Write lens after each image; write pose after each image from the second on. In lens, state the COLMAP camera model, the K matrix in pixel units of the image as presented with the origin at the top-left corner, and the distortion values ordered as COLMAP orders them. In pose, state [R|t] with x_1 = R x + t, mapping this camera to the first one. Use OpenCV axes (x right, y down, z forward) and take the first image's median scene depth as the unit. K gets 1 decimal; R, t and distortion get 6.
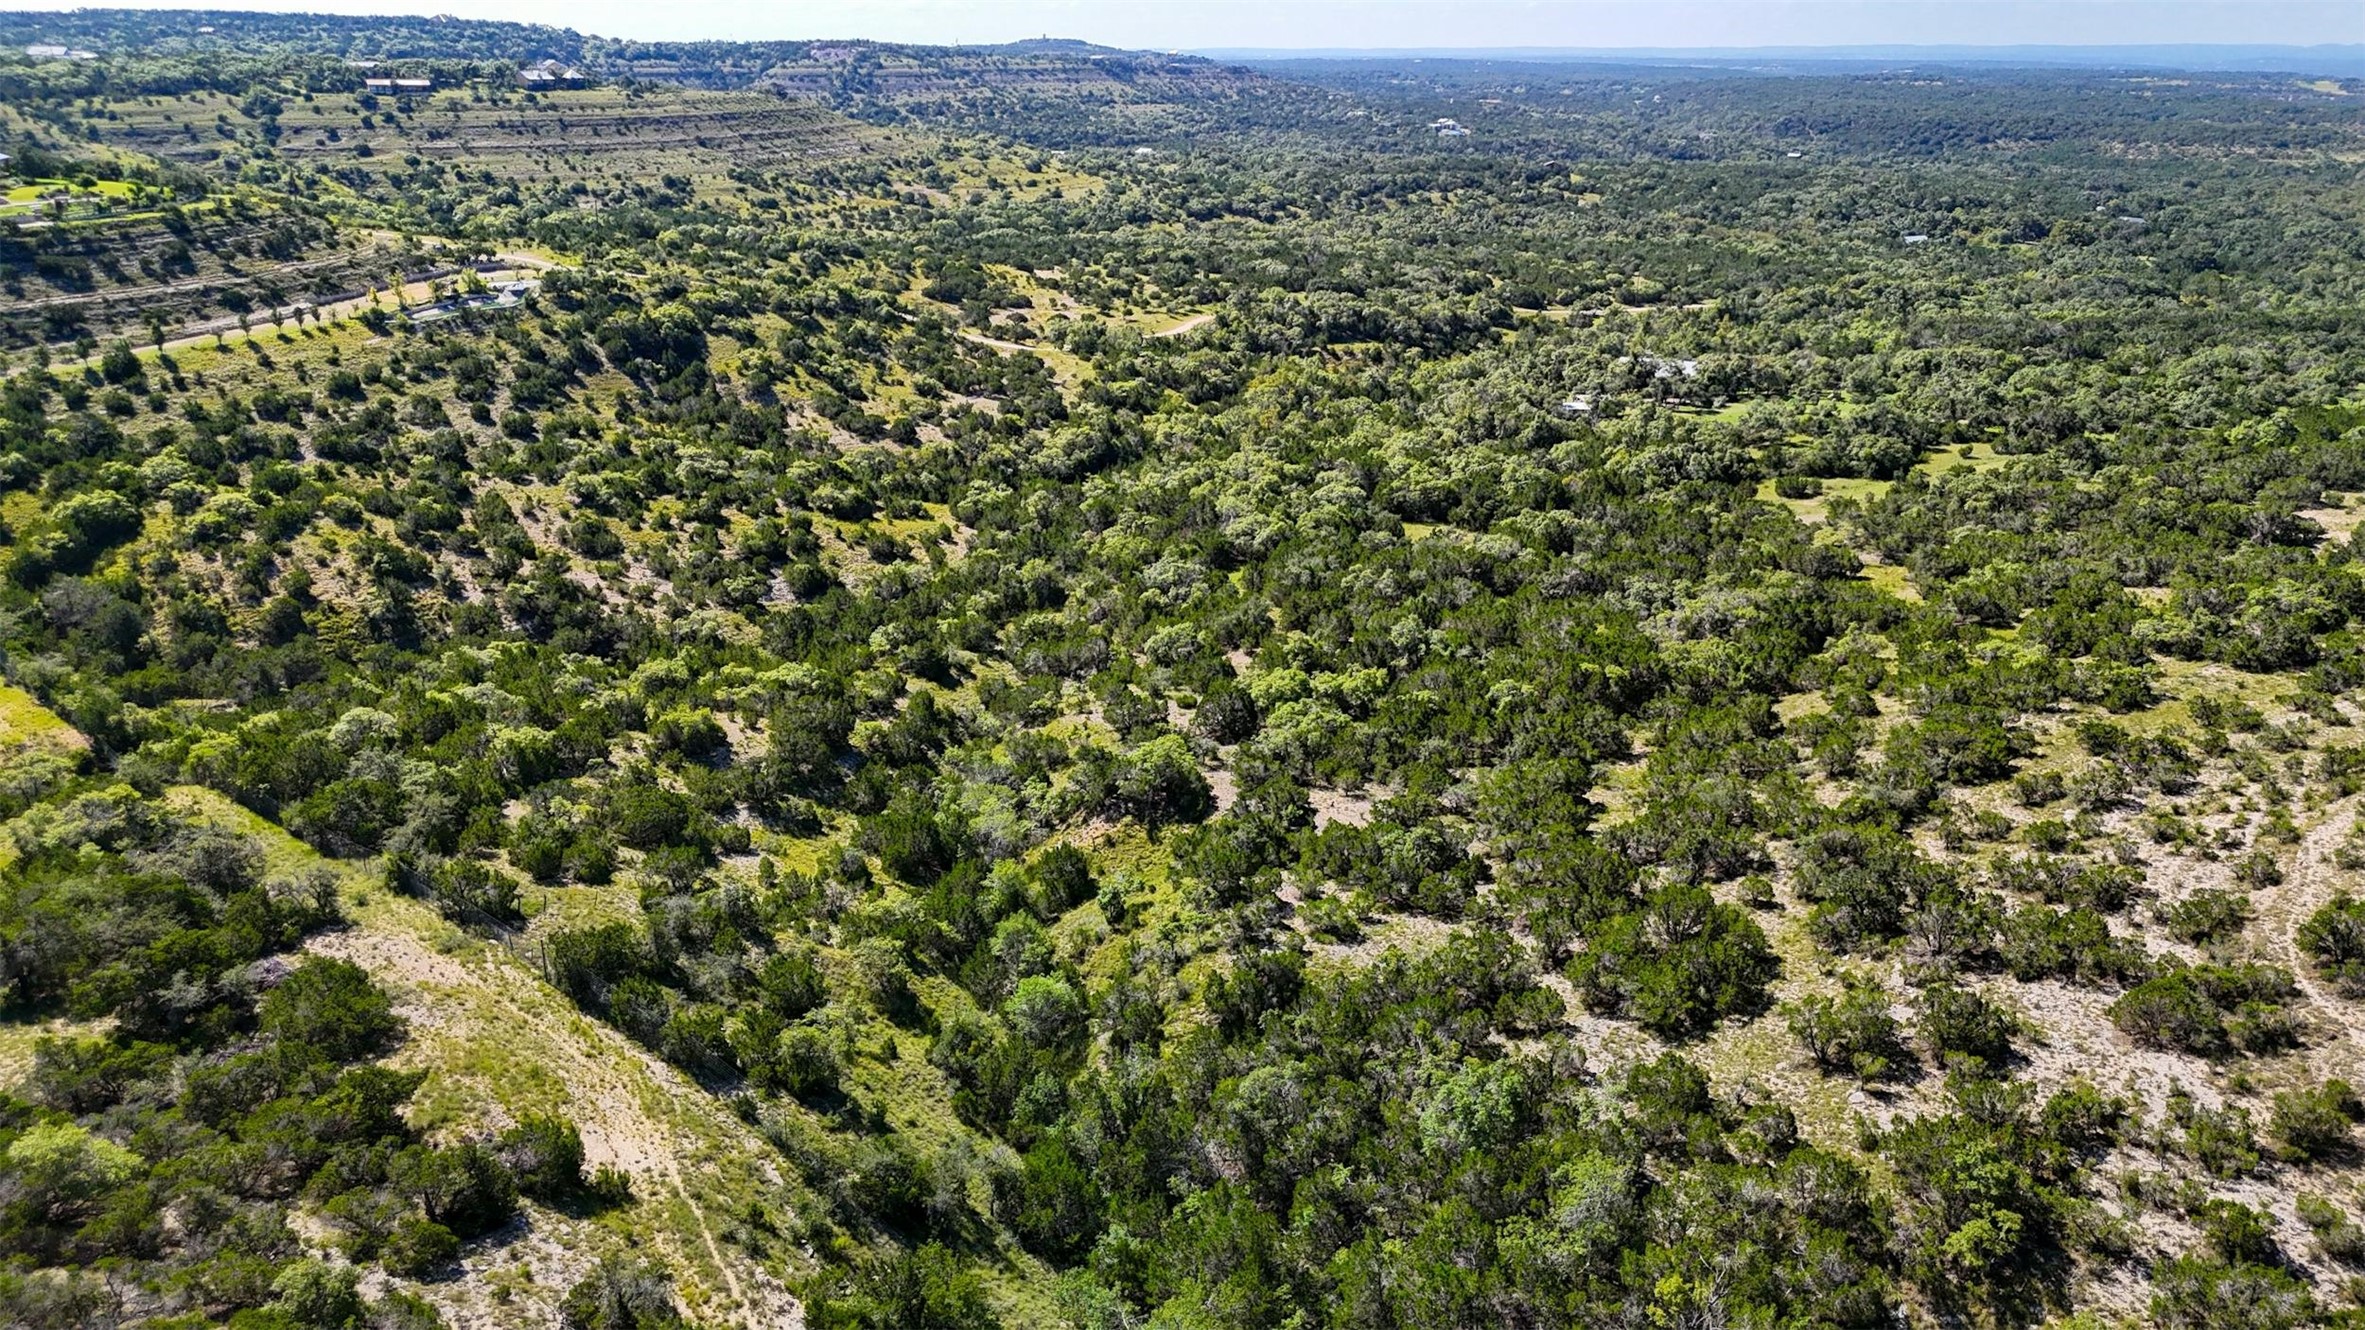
lens RADIAL K [[1728.7, 0, 1183.2], [0, 1728.7, 681.3], [0, 0, 1]] dist [0.067118, -0.059978]
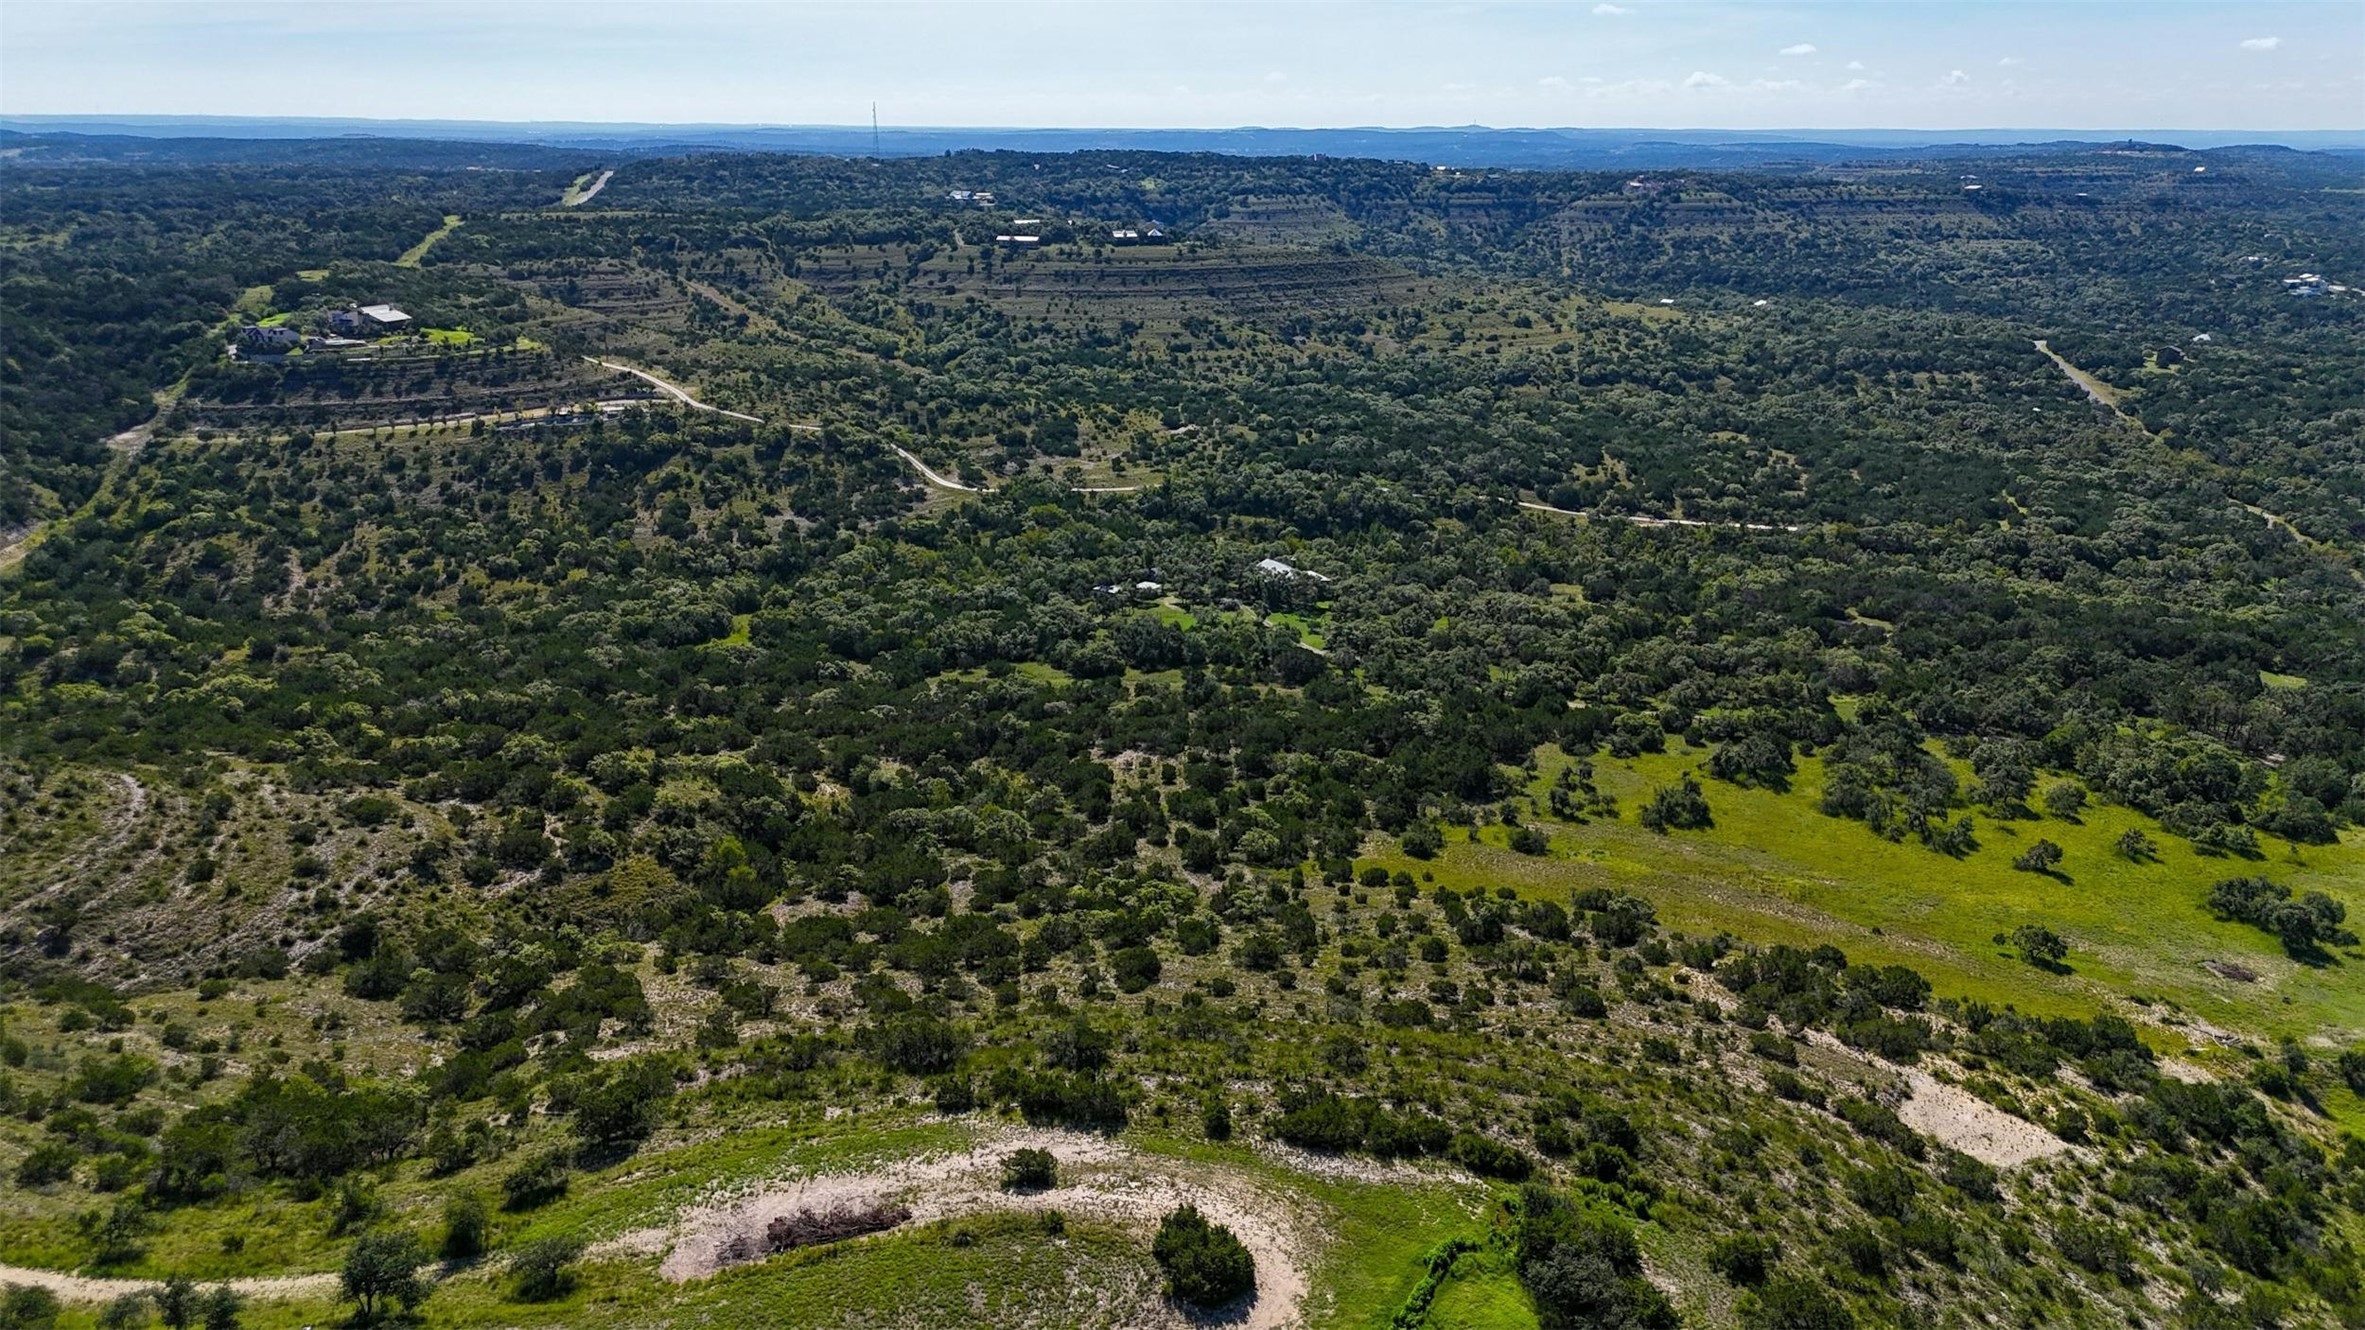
lens RADIAL K [[1728.7, 0, 1185.7], [0, 1728.7, 682.2], [0, 0, 1]] dist [0.067118, -0.059978]
pose [[0.793785, 0.189993, -0.577762, 1.204848], [-0.213405, 0.976564, 0.027940, -0.167087], [0.569530, 0.101119, 0.815727, 0.016190]]
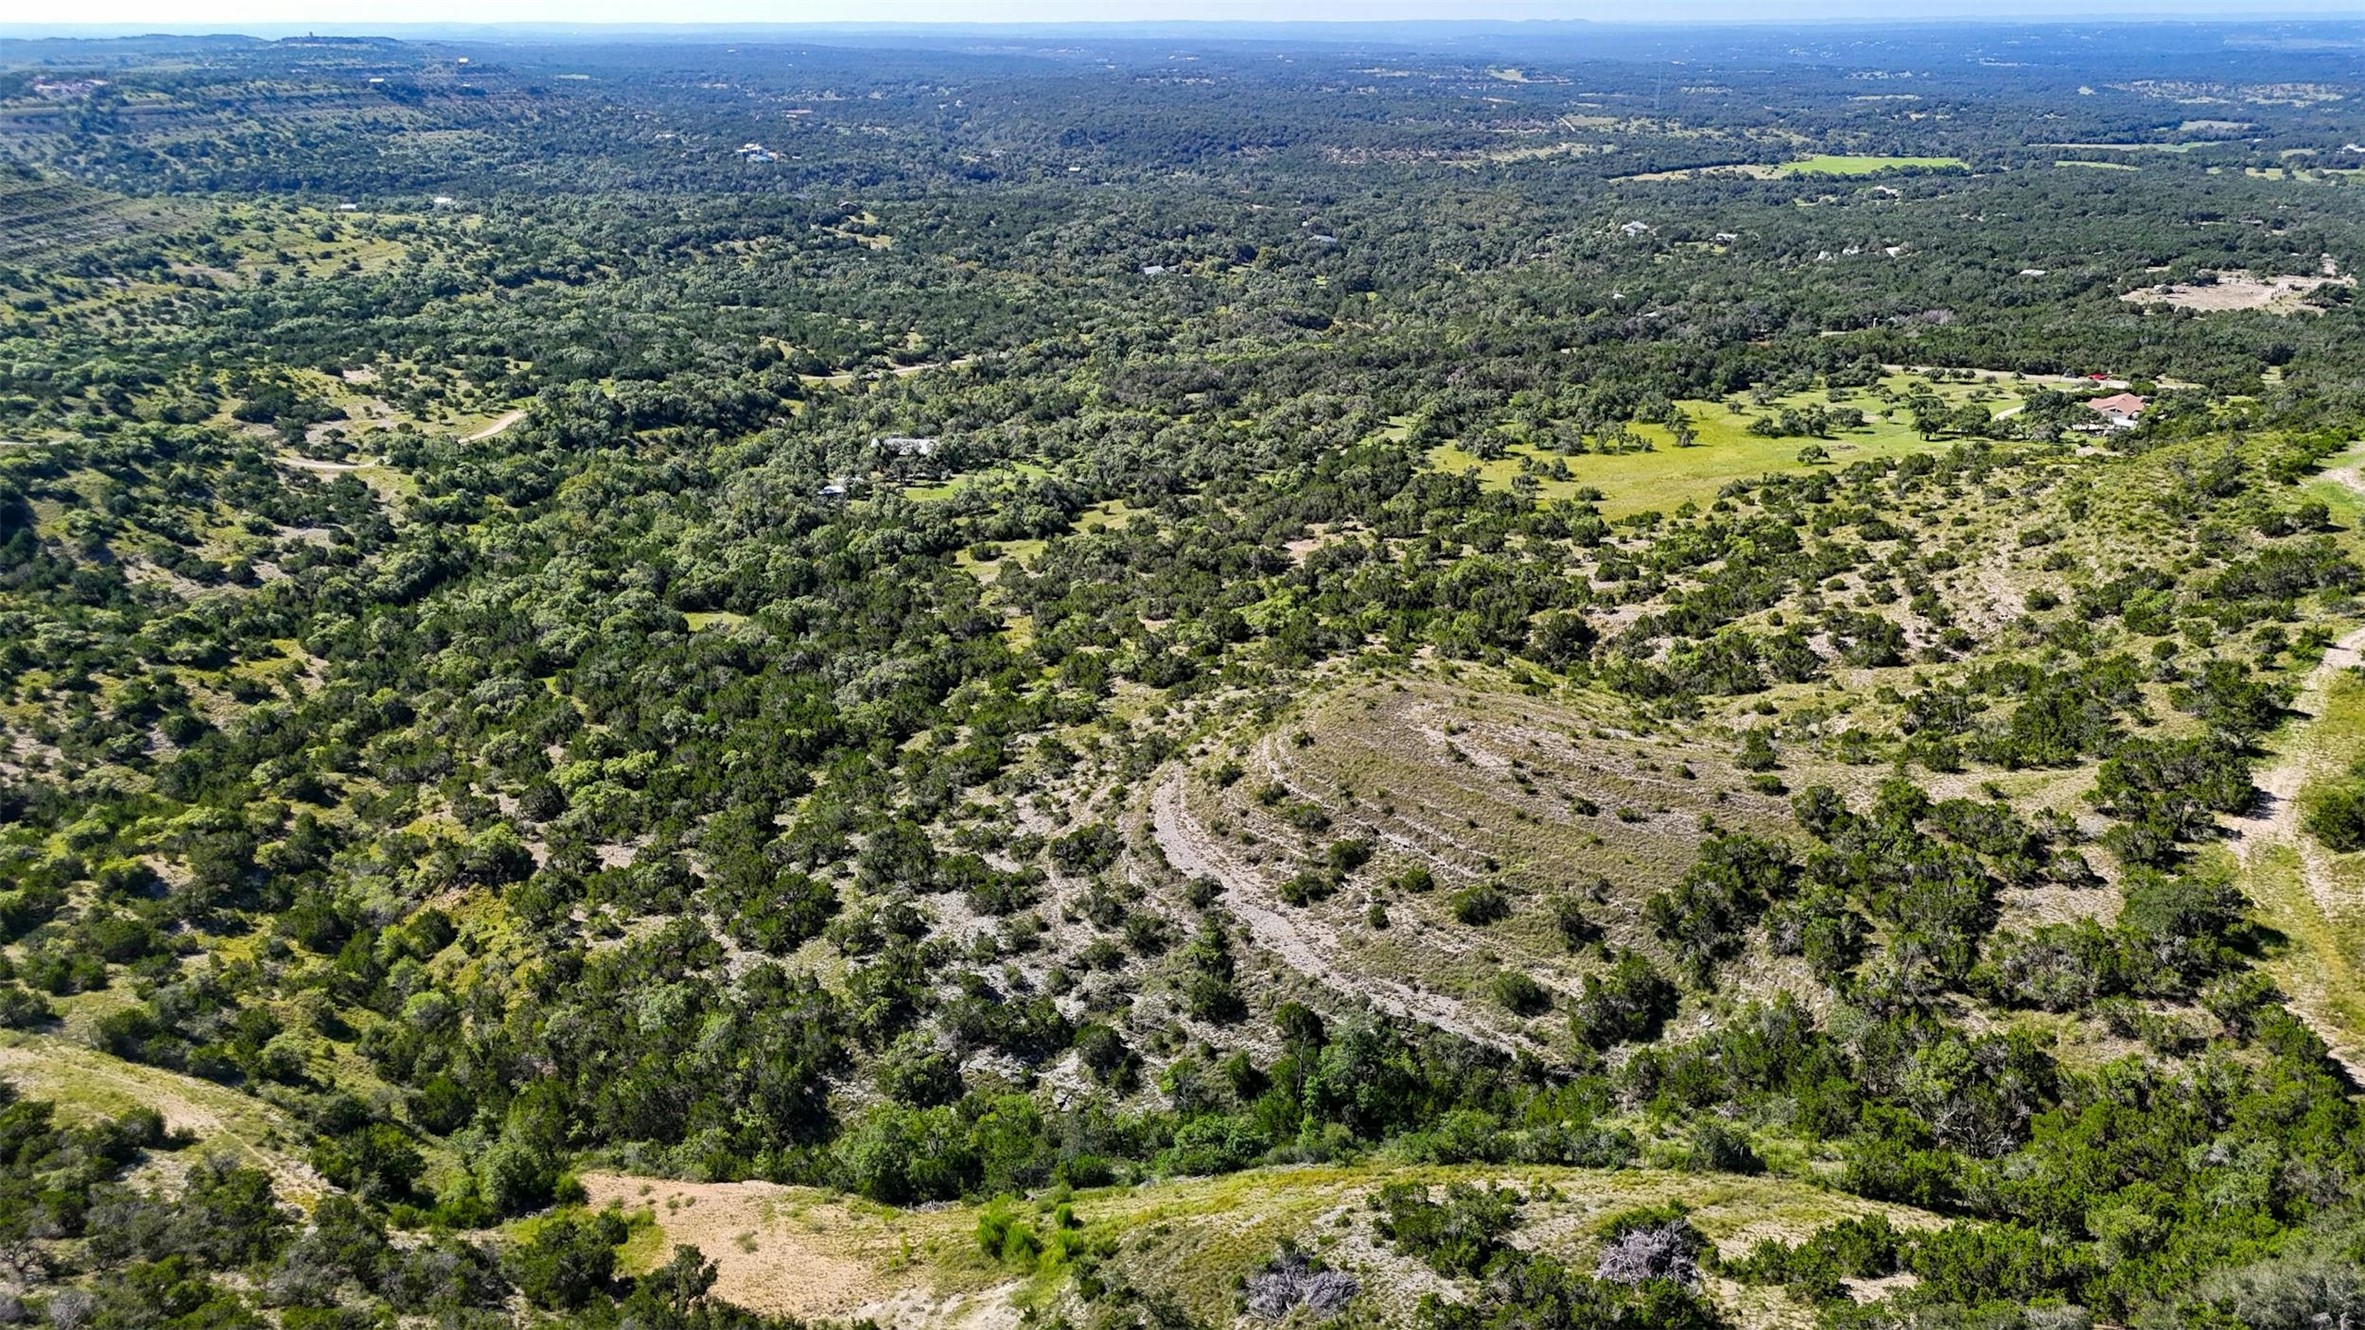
lens RADIAL K [[1728.7, 0, 1182.9], [0, 1728.7, 670.3], [0, 0, 1]] dist [0.067118, -0.059978]
pose [[0.935621, -0.129390, 0.328438, 0.036462], [0.126640, 0.991500, 0.029846, -0.038501], [-0.329508, 0.013669, 0.944054, -0.341855]]
